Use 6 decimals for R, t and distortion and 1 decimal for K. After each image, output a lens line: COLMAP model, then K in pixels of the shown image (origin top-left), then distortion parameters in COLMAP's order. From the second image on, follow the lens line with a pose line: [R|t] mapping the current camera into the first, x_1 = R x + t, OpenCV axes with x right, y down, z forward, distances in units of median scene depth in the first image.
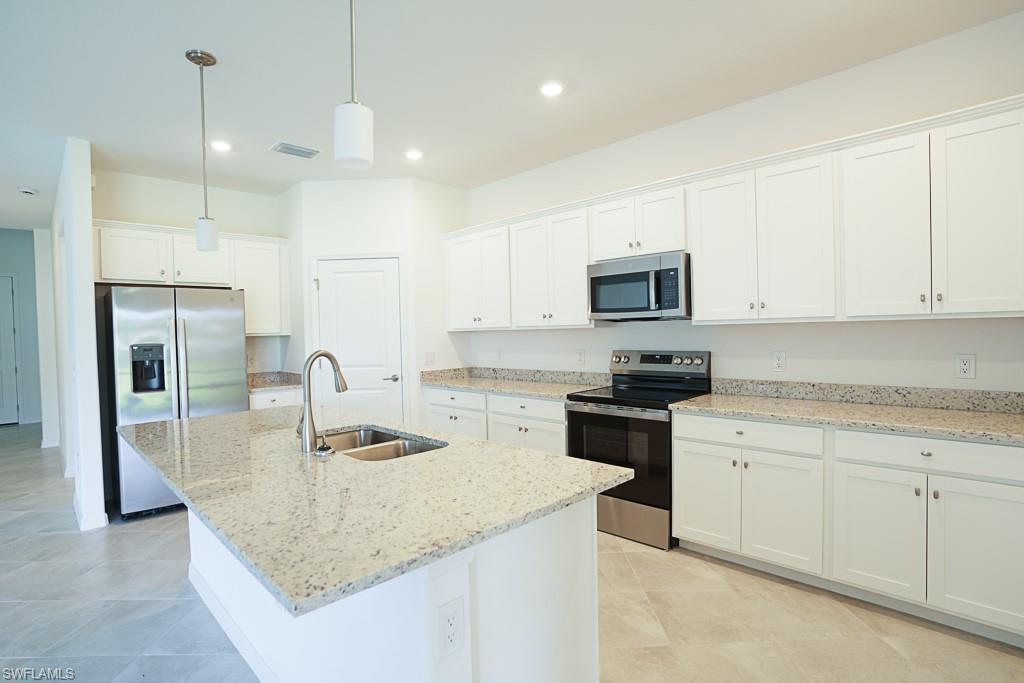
lens RADIAL K [[505.7, 0, 513.5], [0, 505.7, 342.0], [0, 0, 1]] dist [-0.048617, 0.003882]
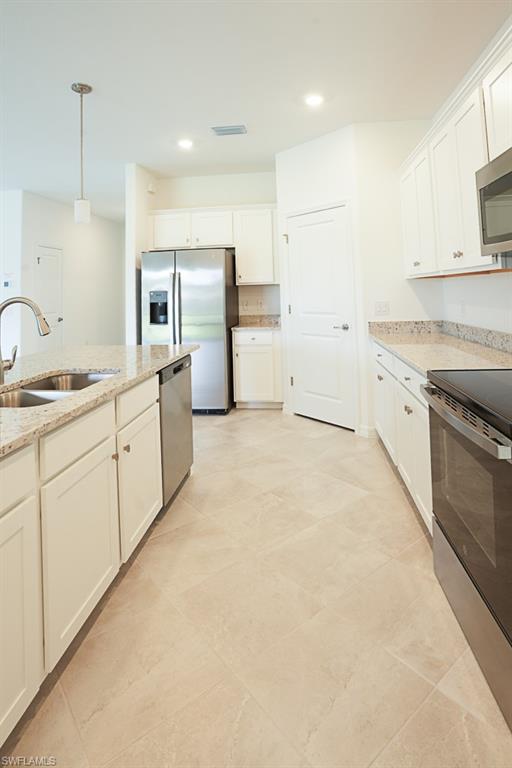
lens RADIAL K [[412.6, 0, 234.6], [0, 412.6, 262.2], [0, 0, 1]] dist [-0.026395, -0.003617]
pose [[0.602194, -0.051798, -0.796667, 0.342305], [0.003514, 0.998055, -0.062236, -0.006176], [0.798342, 0.034679, 0.601205, 0.422472]]
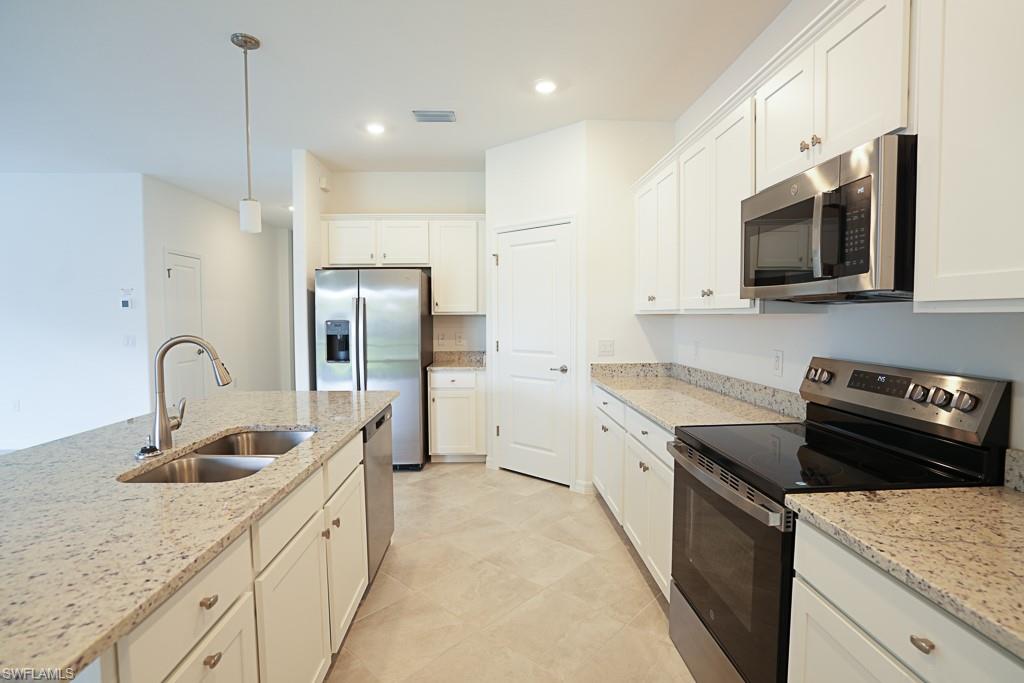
lens RADIAL K [[505.7, 0, 494.3], [0, 505.7, 344.2], [0, 0, 1]] dist [-0.048617, 0.003882]
pose [[0.724043, 0.061713, -0.686989, 0.310531], [-0.029904, 0.997861, 0.058122, -0.017372], [0.689106, -0.021539, 0.724340, 0.390493]]
